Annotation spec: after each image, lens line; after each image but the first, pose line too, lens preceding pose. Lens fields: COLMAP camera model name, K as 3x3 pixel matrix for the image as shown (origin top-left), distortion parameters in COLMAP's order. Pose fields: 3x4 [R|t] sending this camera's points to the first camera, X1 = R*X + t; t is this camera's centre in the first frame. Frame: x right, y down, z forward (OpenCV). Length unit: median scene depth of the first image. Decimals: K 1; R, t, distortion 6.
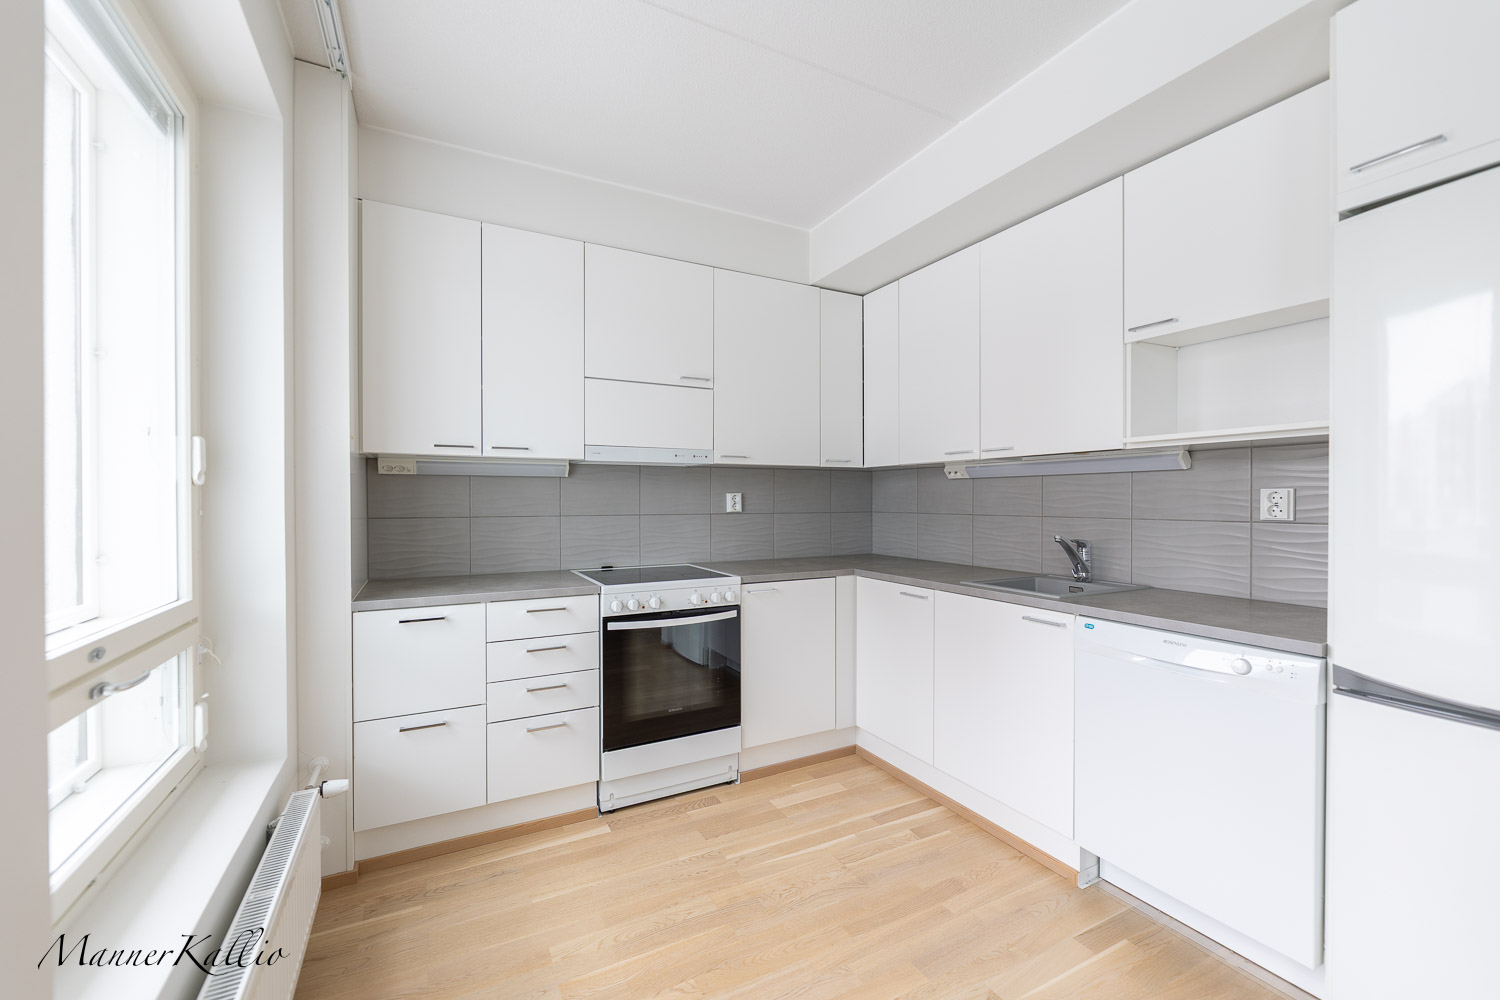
lens RADIAL K [[614.7, 0, 749.4], [0, 614.7, 502.9], [0, 0, 1]] dist [-0.001155, -0.000045]
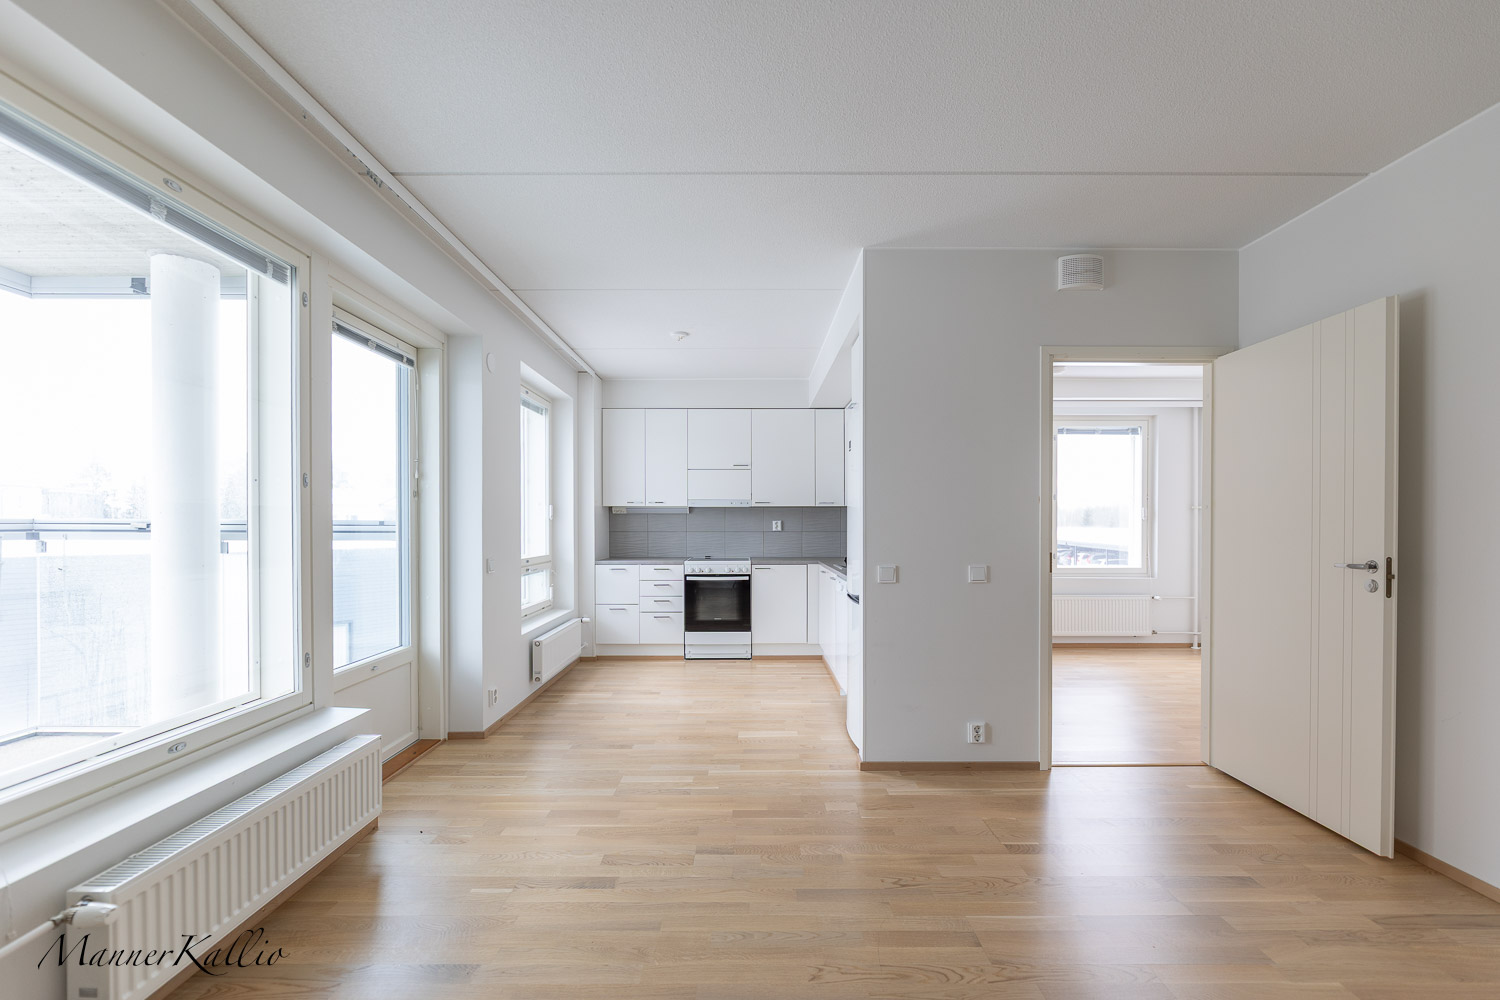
lens RADIAL K [[624.6, 0, 752.3], [0, 624.6, 531.8], [0, 0, 1]] dist [0.001101, 0.000162]
pose [[0.883716, 0.004329, -0.468003, 1.091749], [-0.002021, 0.999983, 0.005433, 0.009503], [0.468019, -0.003855, 0.883710, -0.977069]]
